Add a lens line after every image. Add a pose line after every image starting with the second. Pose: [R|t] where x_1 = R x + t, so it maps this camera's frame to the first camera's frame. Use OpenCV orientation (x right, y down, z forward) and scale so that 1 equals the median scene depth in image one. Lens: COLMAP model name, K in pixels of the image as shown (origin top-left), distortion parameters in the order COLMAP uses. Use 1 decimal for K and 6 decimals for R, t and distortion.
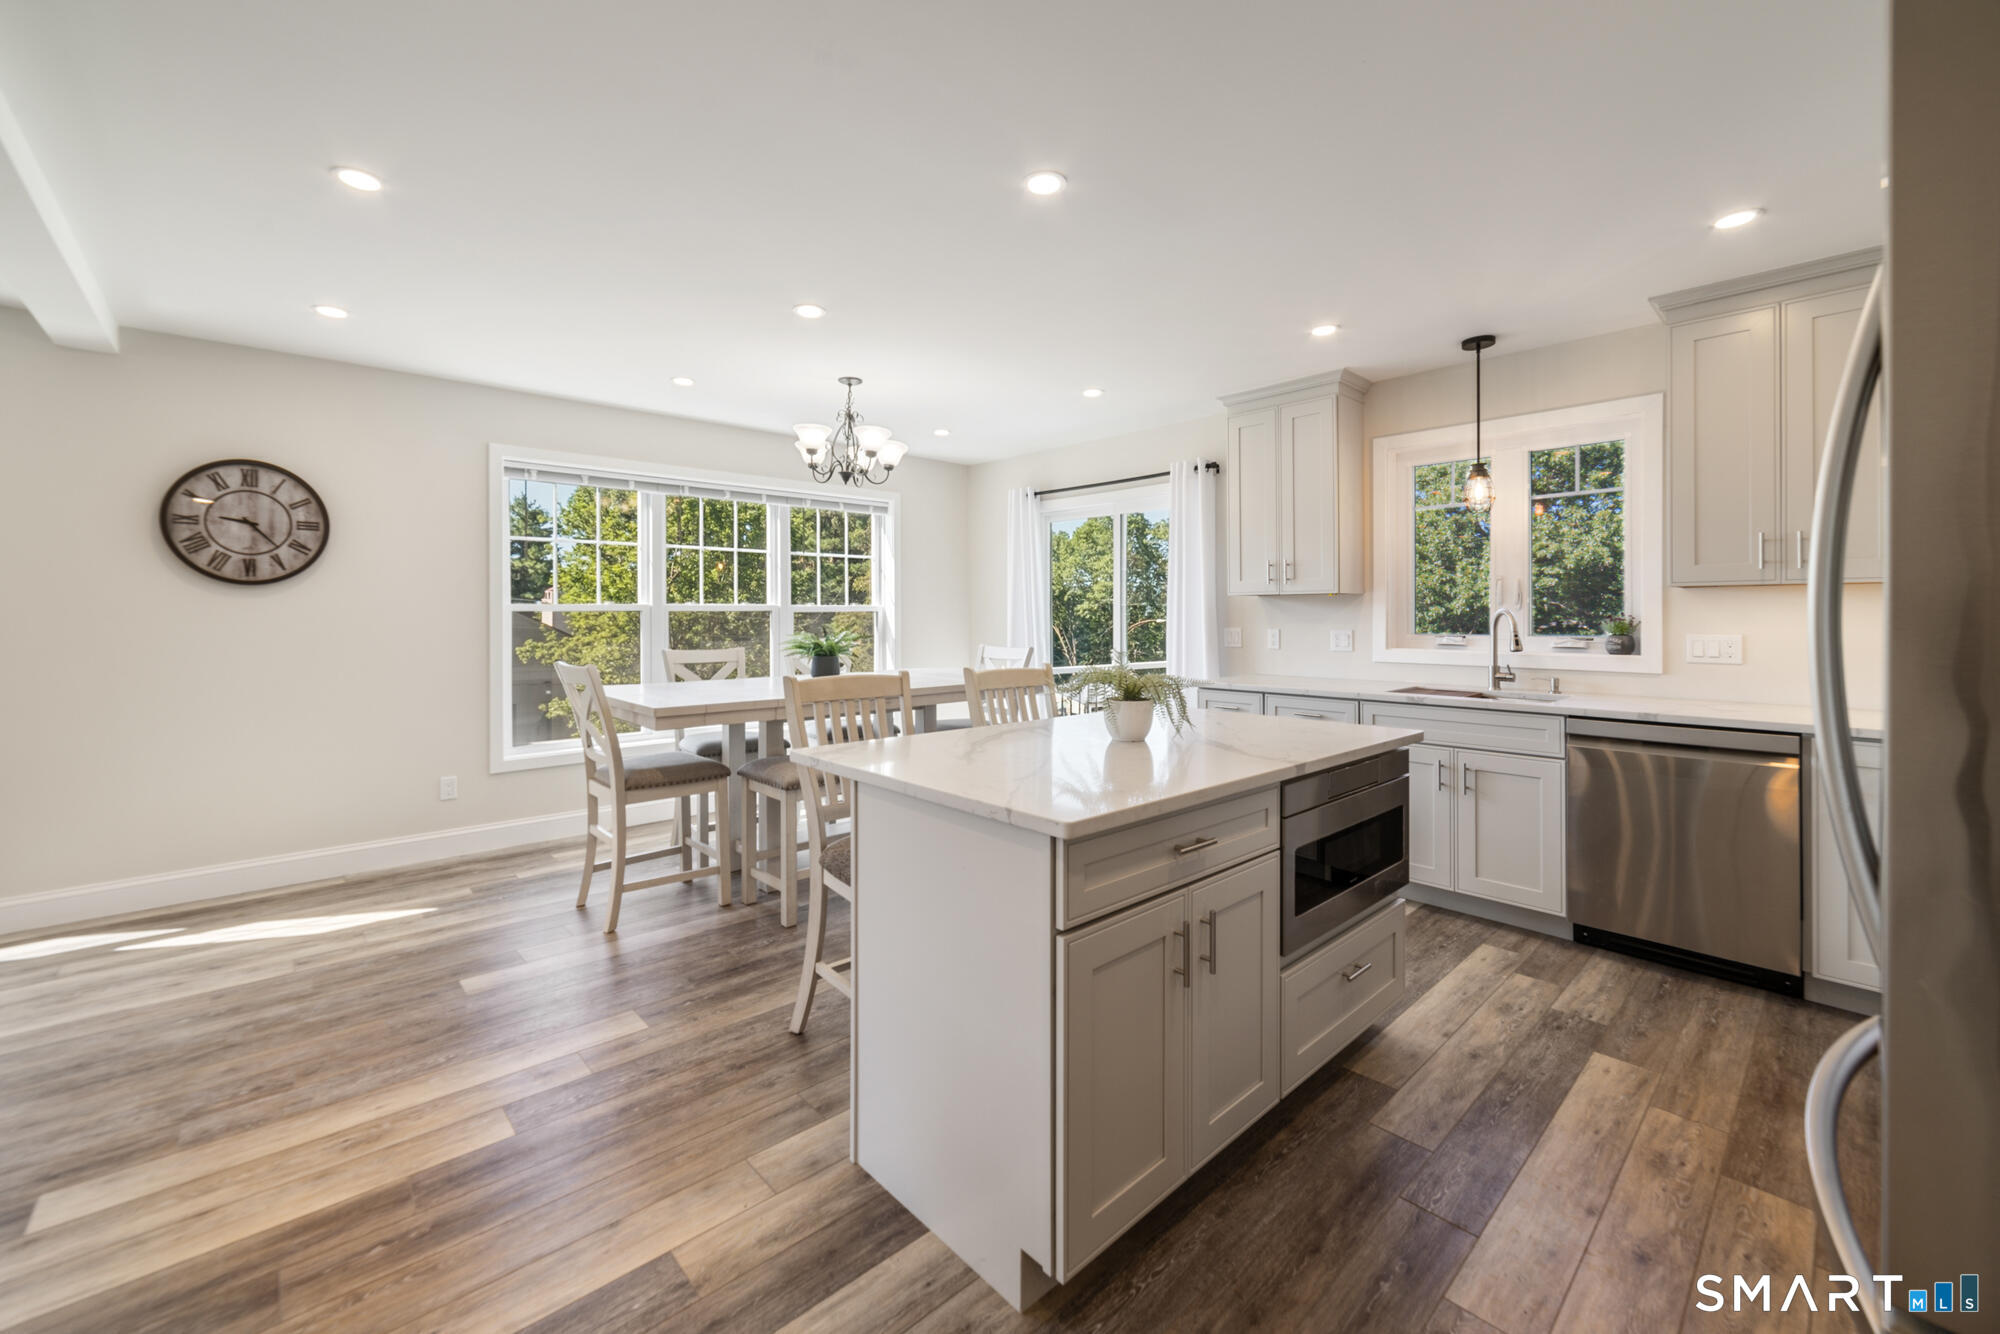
lens RADIAL K [[785.9, 0, 995.9], [0, 785.9, 634.5], [0, 0, 1]] dist [0.000478, 0.000416]
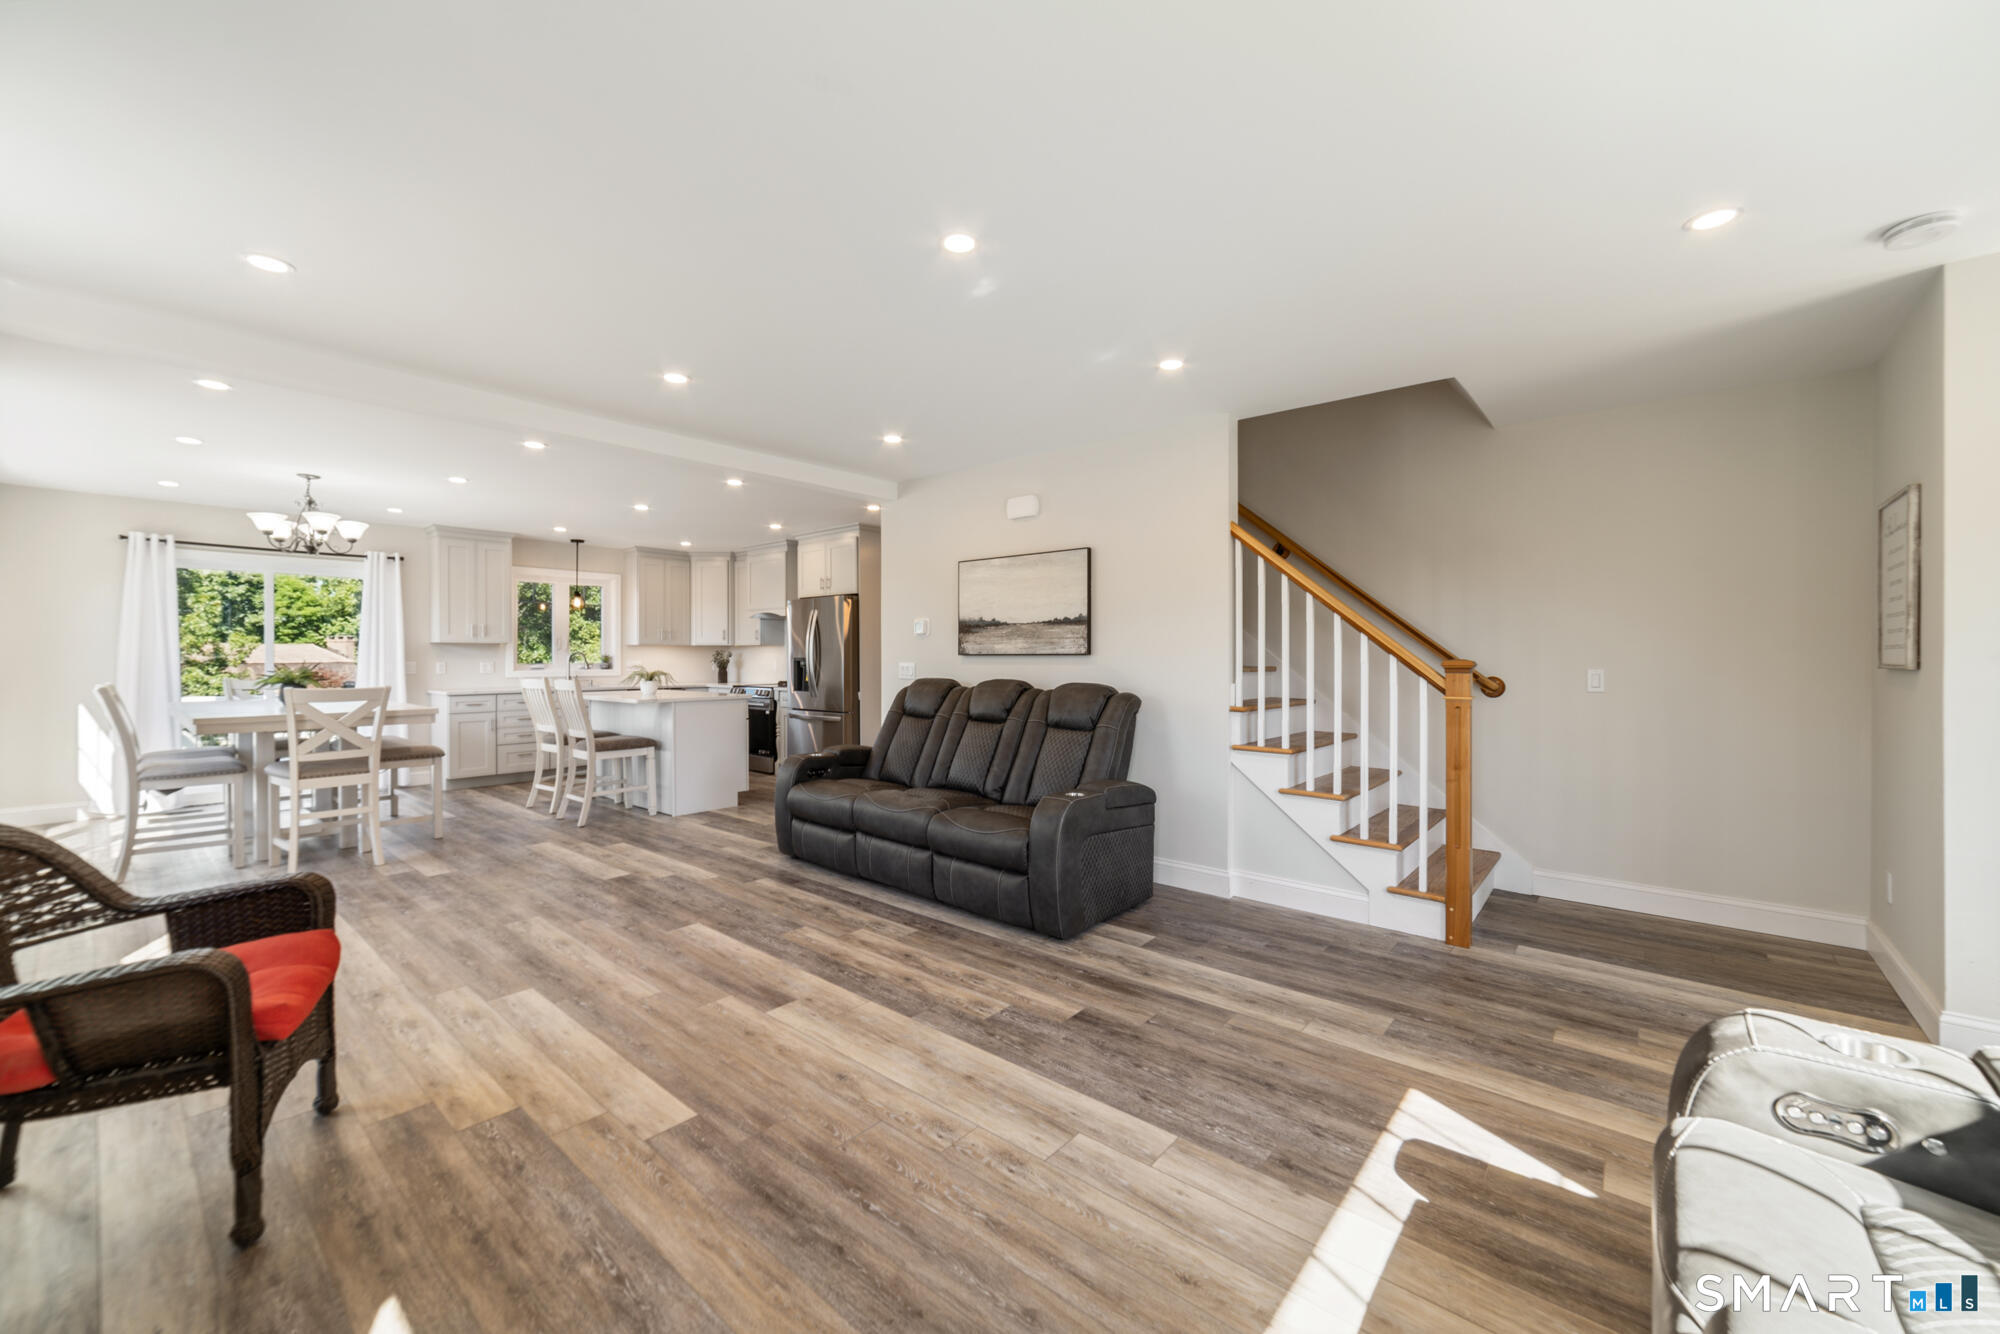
lens RADIAL K [[780.0, 0, 994.6], [0, 780.0, 665.0], [0, 0, 1]] dist [0.002048, 0.000146]
pose [[-0.118654, -0.011862, 0.992865, -1.645236], [0.025624, 0.999559, 0.015004, 0.002955], [-0.992605, 0.027221, -0.118297, 0.024606]]
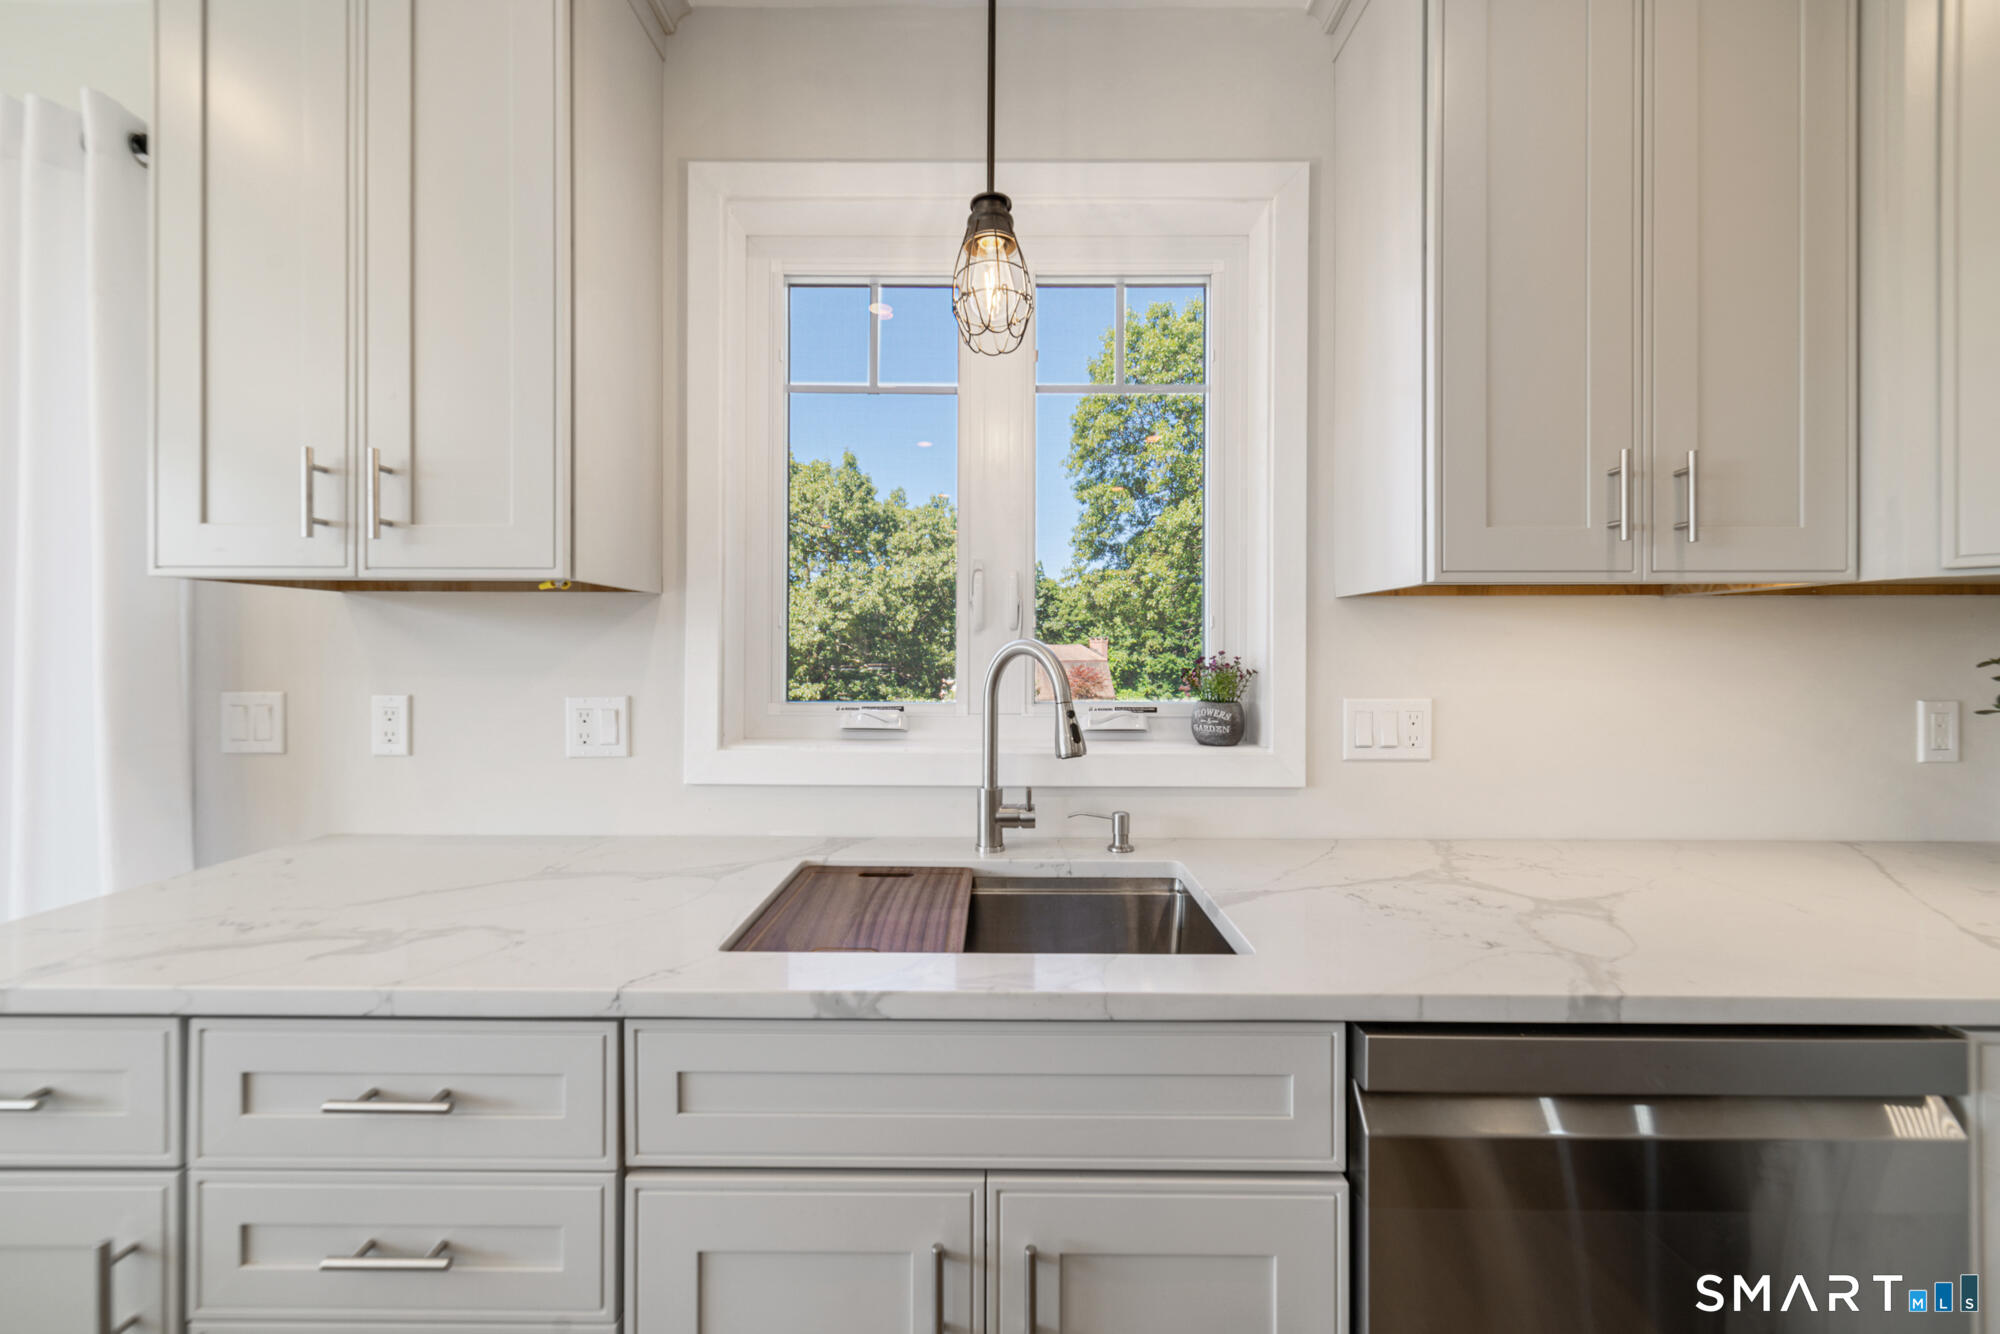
lens RADIAL K [[785.9, 0, 995.9], [0, 785.9, 634.5], [0, 0, 1]] dist [0.000478, 0.000416]
pose [[0.684213, 0.023345, 0.728908, 0.326582], [0.012234, 0.998980, -0.043477, -0.016445], [-0.729179, 0.038665, 0.683229, 0.674459]]
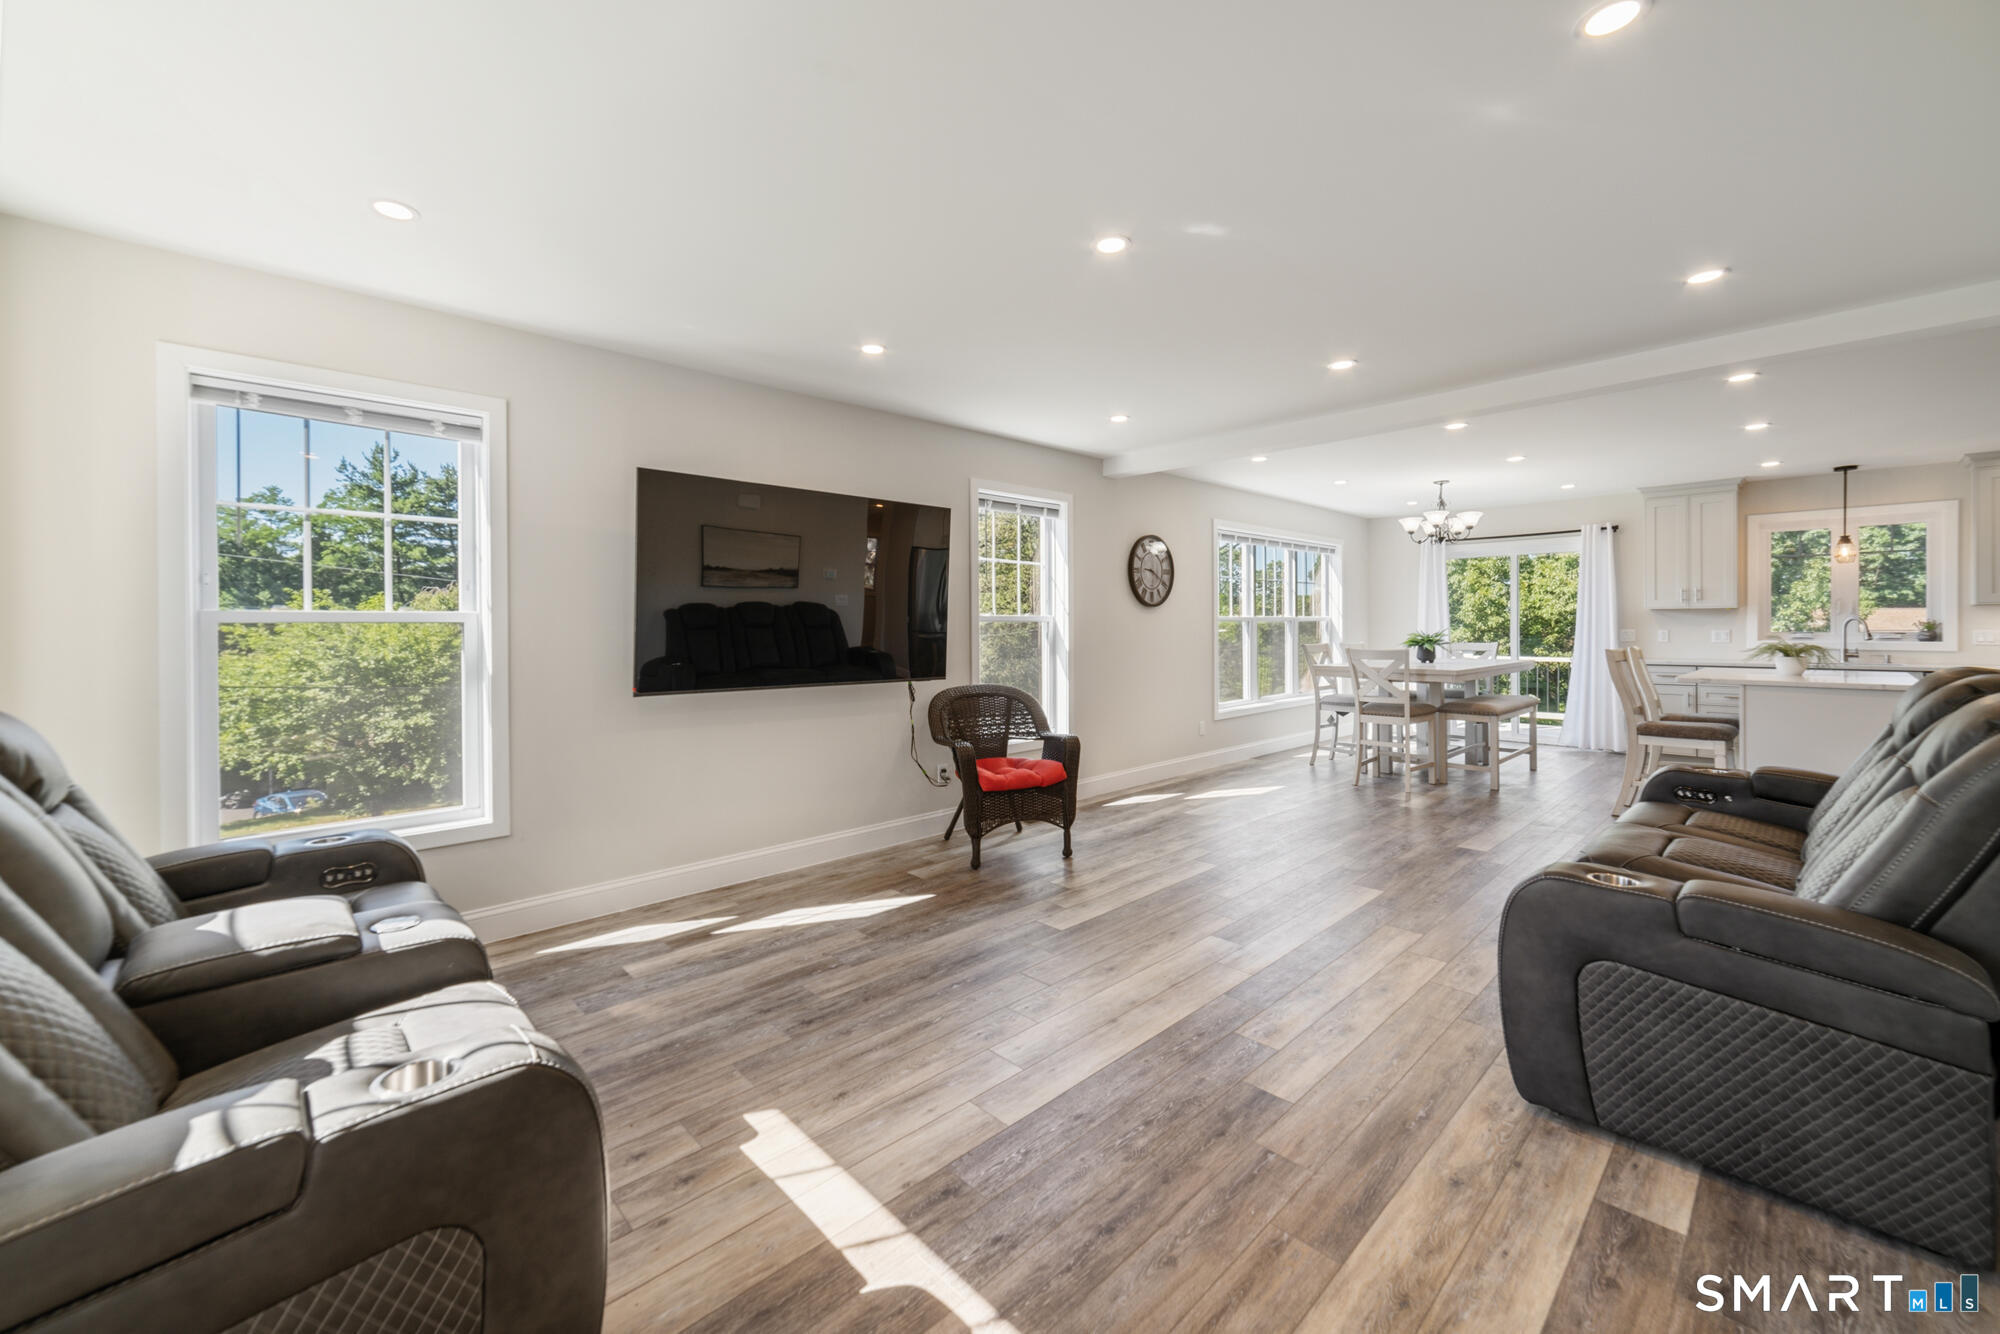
lens RADIAL K [[785.9, 0, 995.9], [0, 785.9, 634.5], [0, 0, 1]] dist [0.000478, 0.000416]
pose [[0.999880, -0.003605, 0.015041, -1.166143], [0.003791, 0.999917, -0.012354, 0.017482], [-0.014995, 0.012410, 0.999811, -0.654894]]
